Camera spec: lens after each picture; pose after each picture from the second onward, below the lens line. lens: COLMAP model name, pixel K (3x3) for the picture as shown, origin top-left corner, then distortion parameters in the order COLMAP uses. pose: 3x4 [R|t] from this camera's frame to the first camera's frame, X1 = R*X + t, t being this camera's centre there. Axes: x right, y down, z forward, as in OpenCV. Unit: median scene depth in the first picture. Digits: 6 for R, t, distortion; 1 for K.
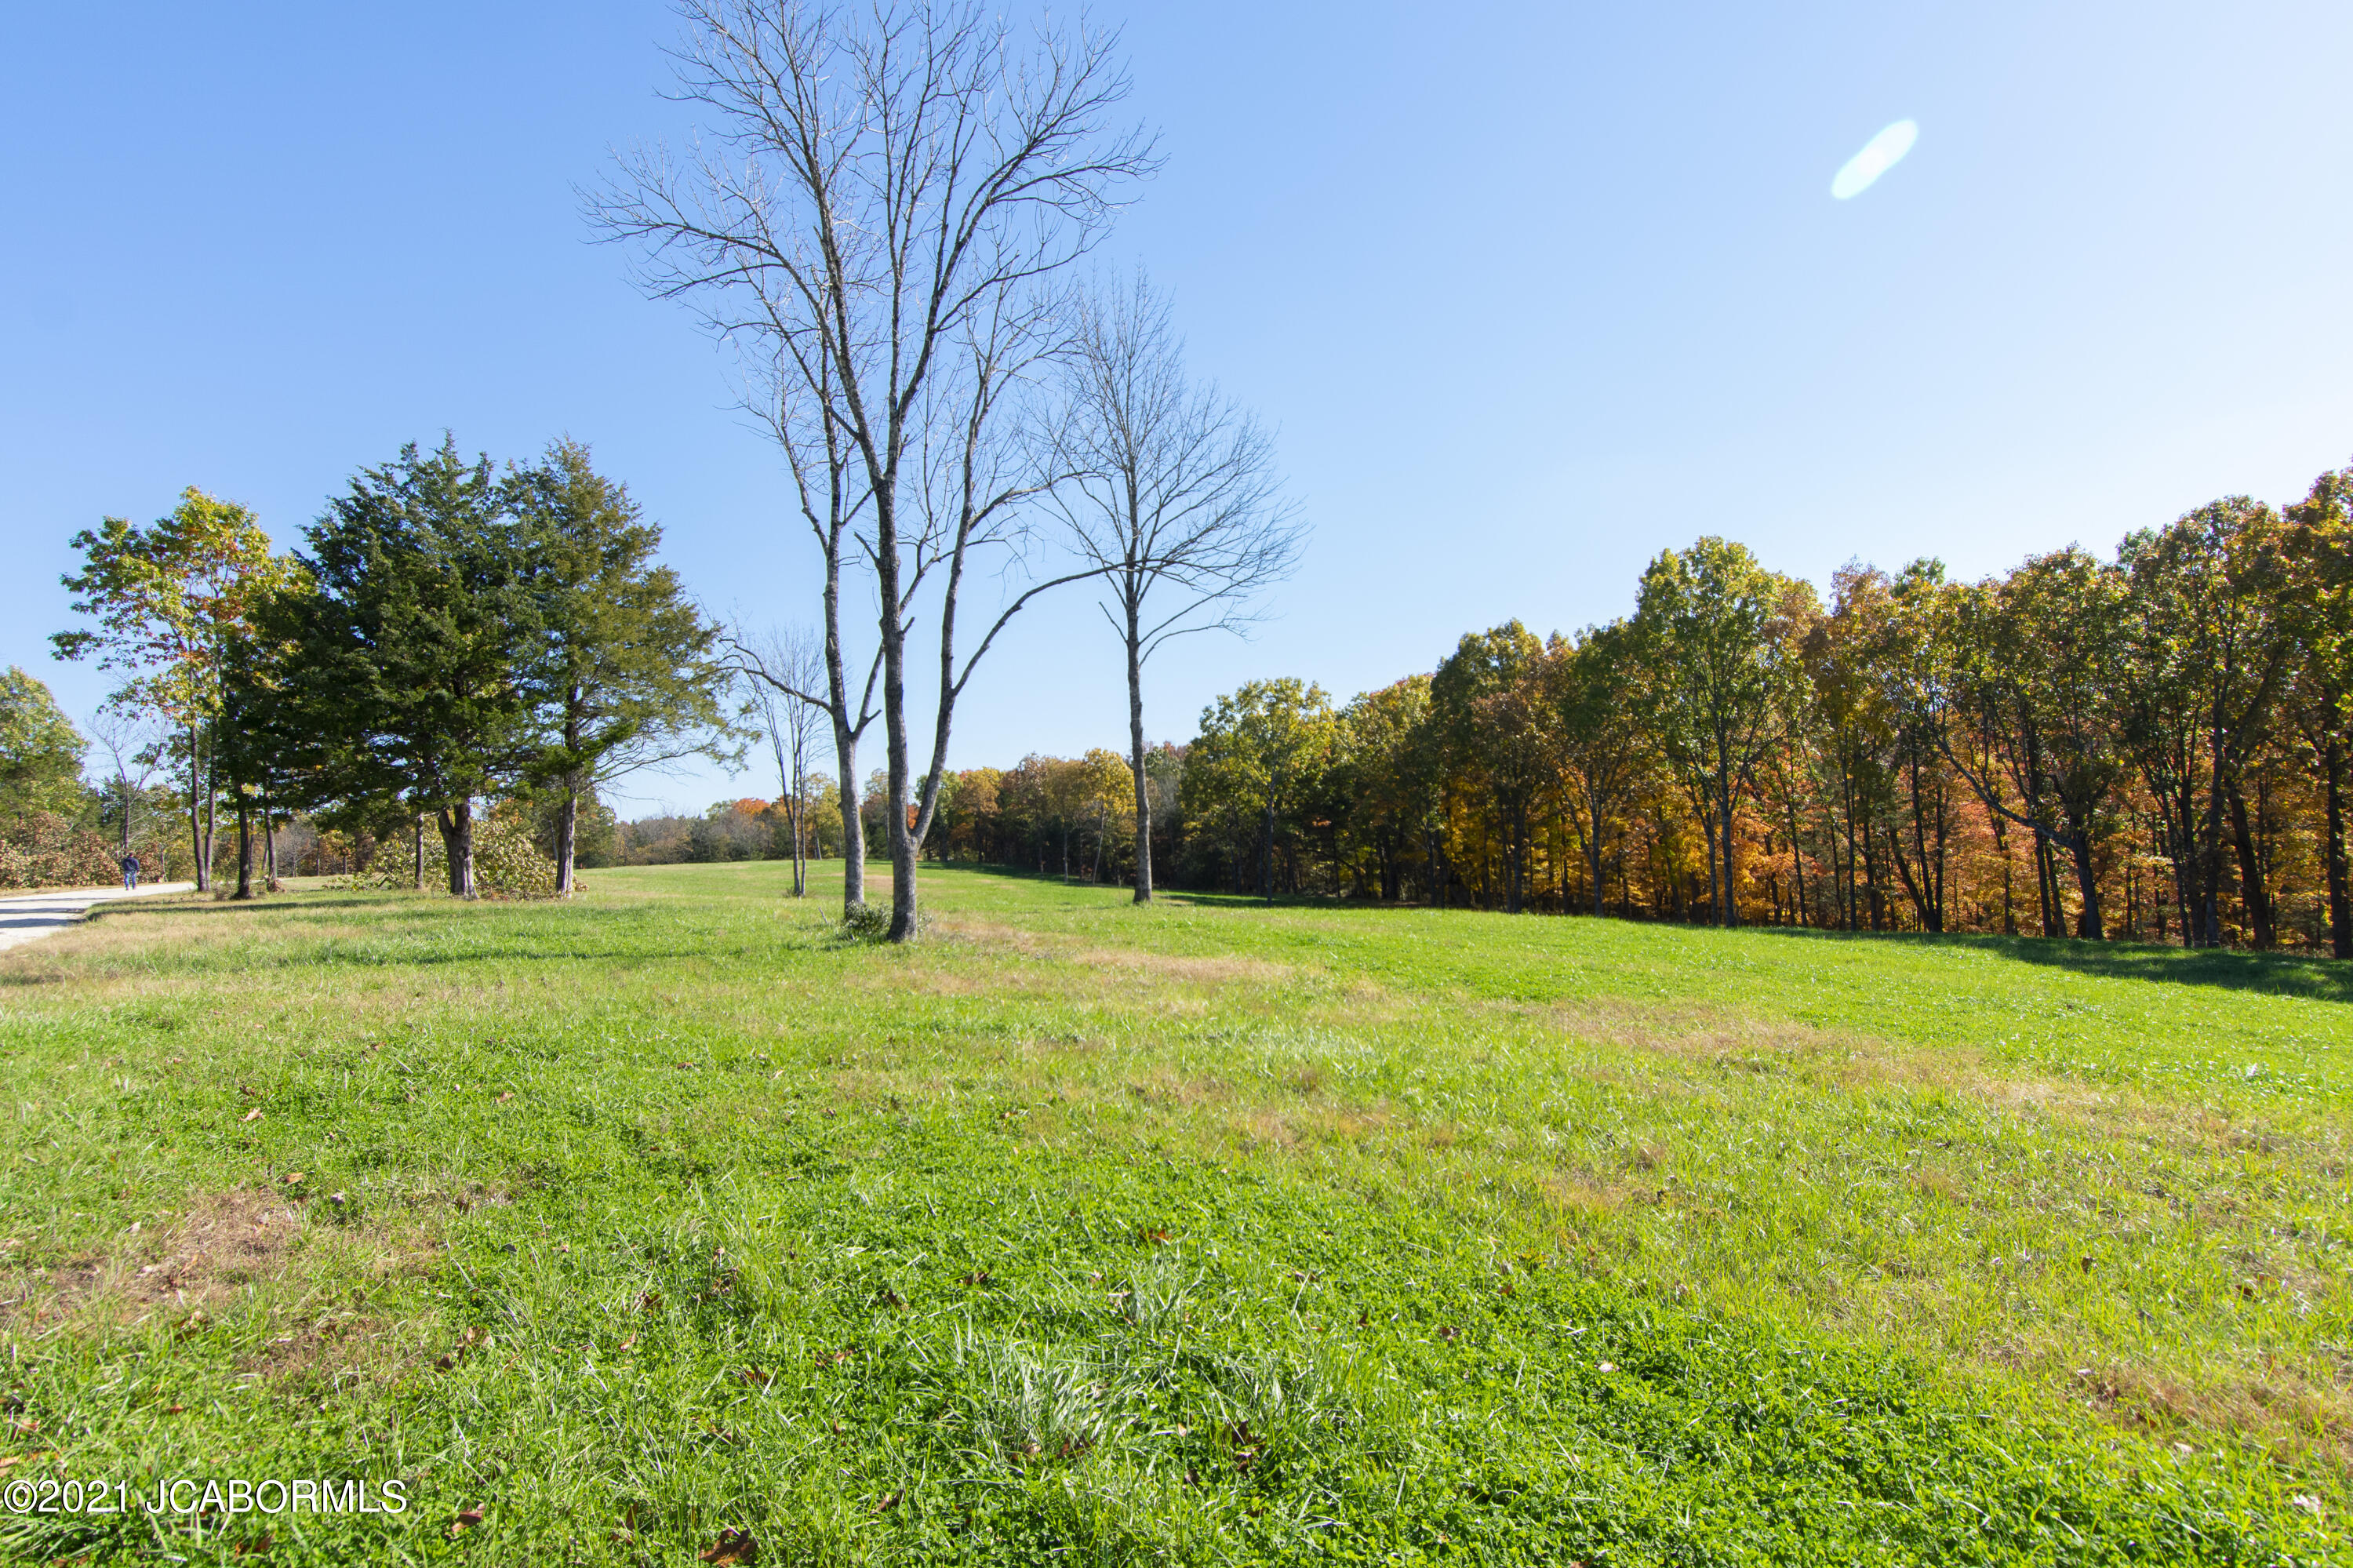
lens RADIAL K [[1240.6, 0, 1180.8], [0, 1240.6, 794.2], [0, 0, 1]] dist [0.003061, -0.001588]
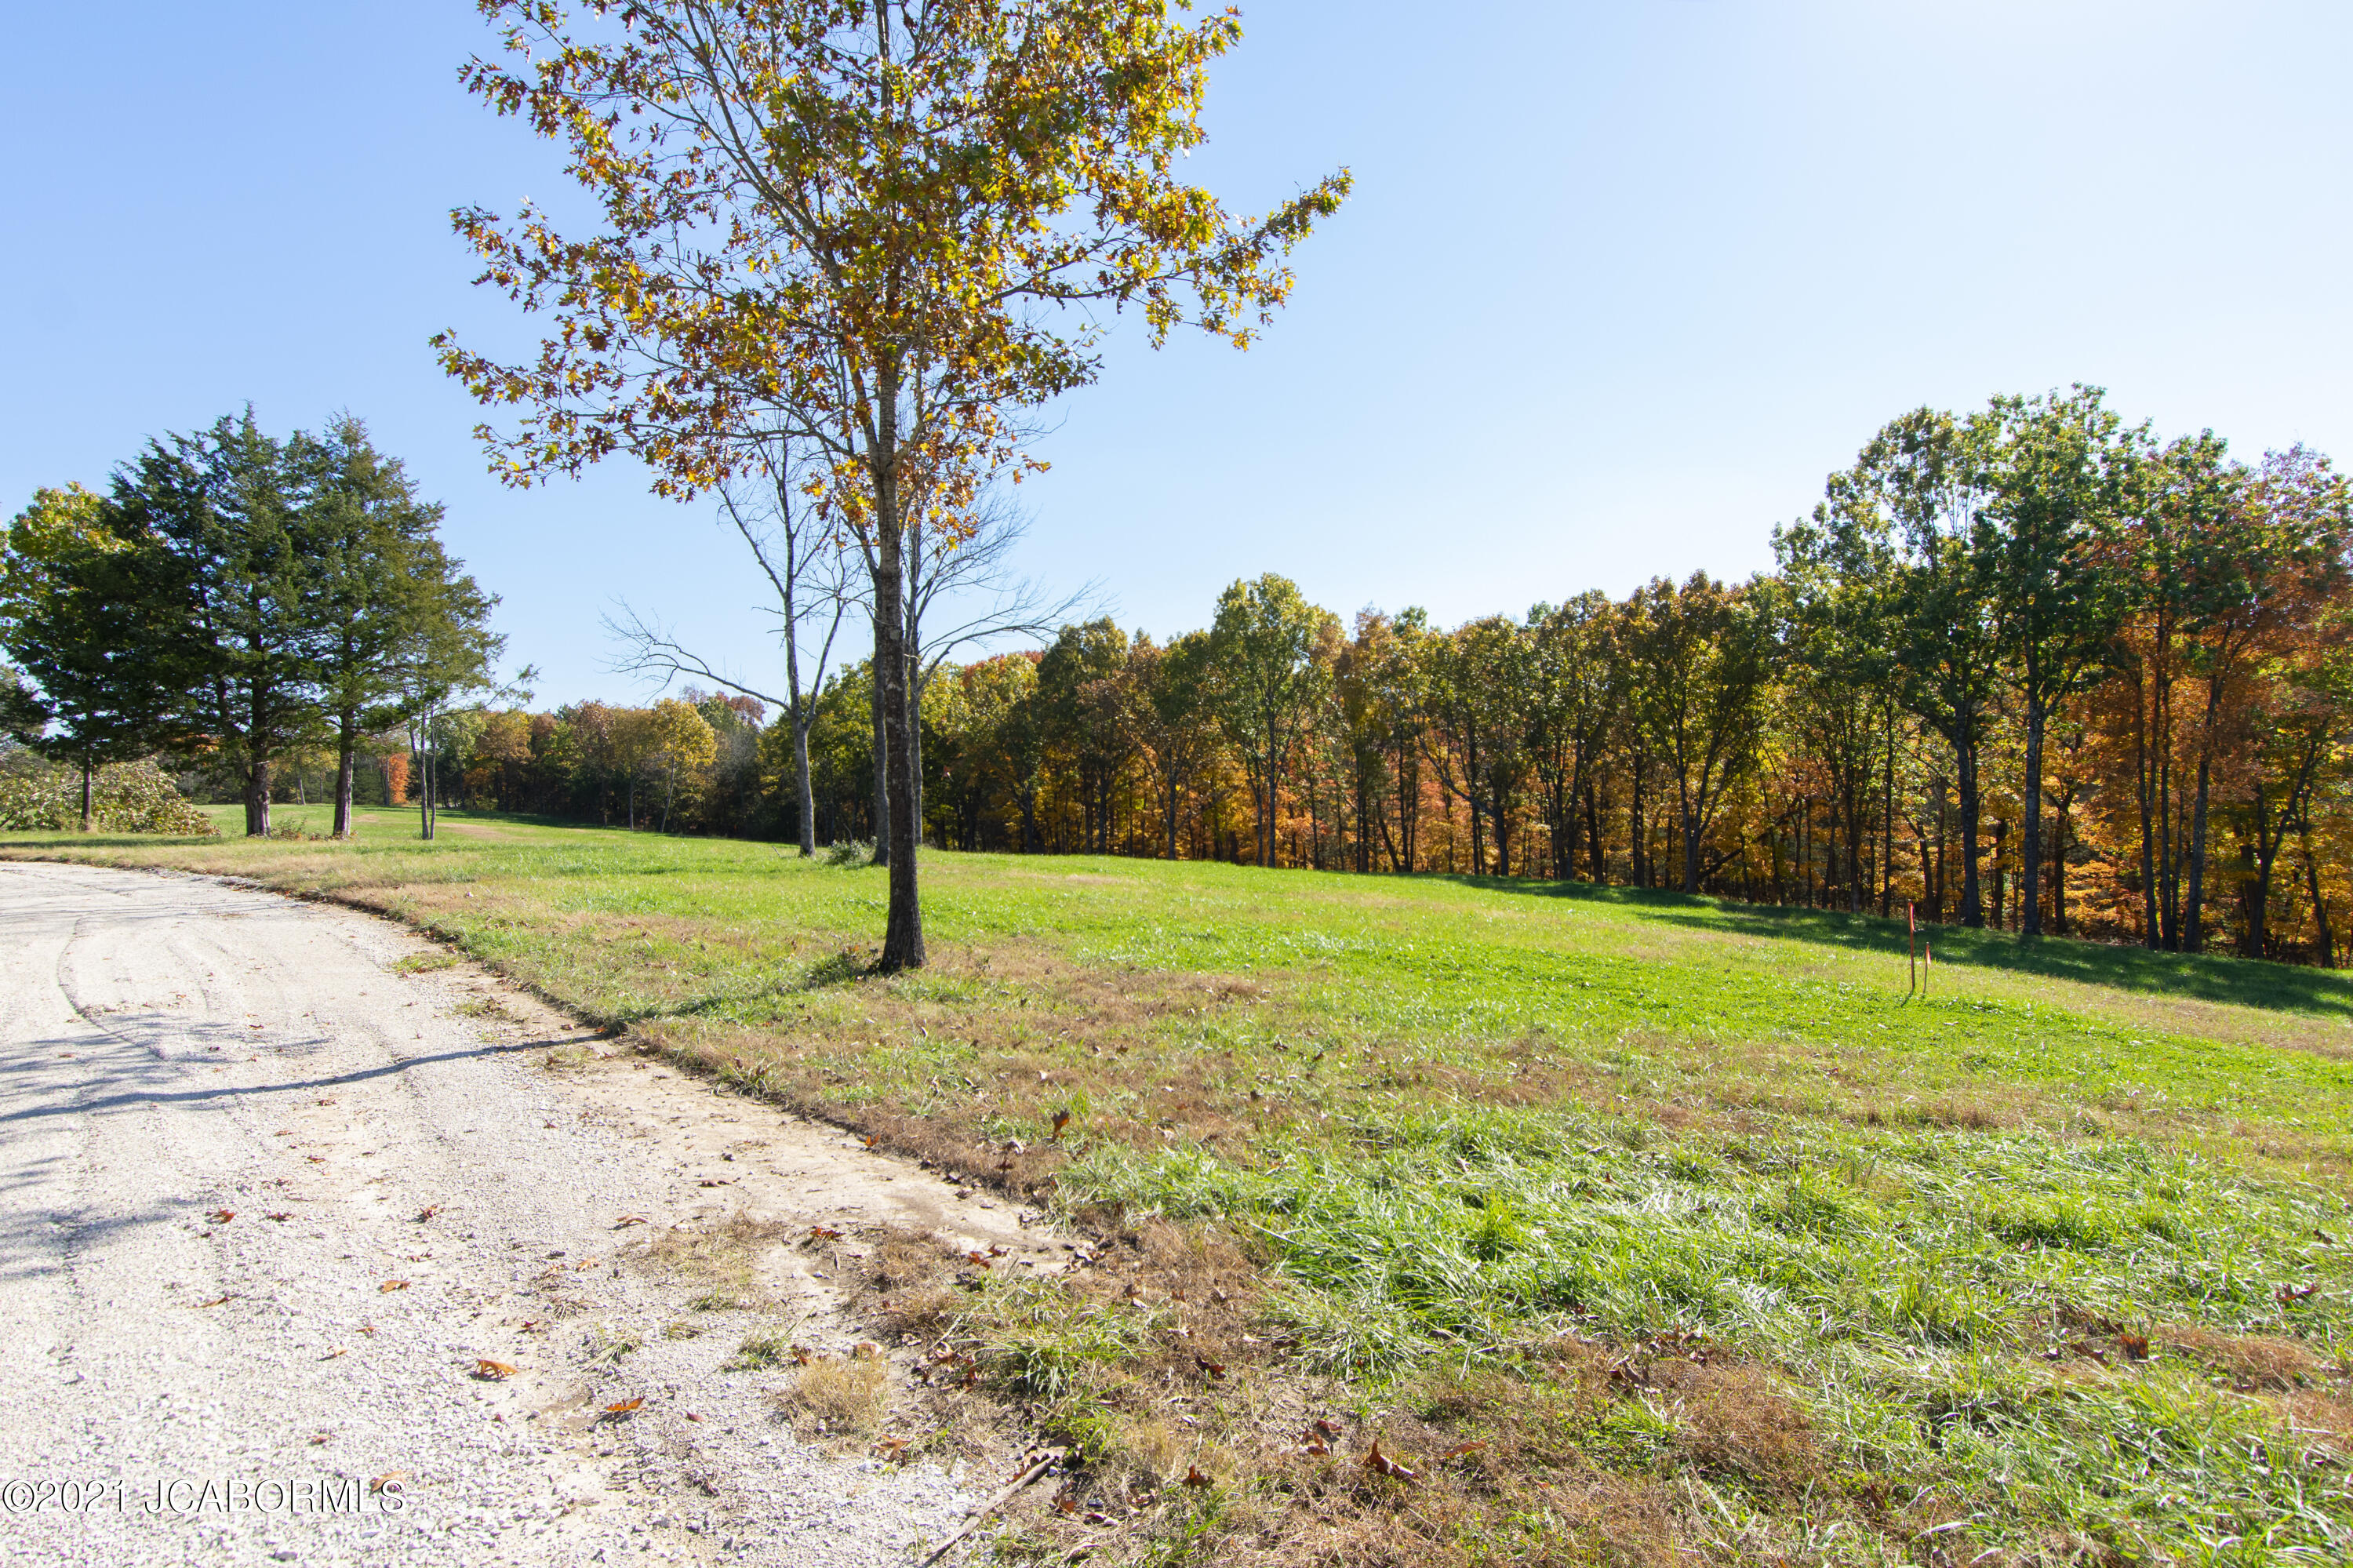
lens RADIAL K [[1240.6, 0, 1173.7], [0, 1240.6, 784.8], [0, 0, 1]] dist [0.003061, -0.001588]
pose [[0.929458, 0.026729, 0.367959, -0.143678], [-0.036901, 0.999106, 0.020635, -0.009418], [-0.367079, -0.032757, 0.929613, -0.181561]]
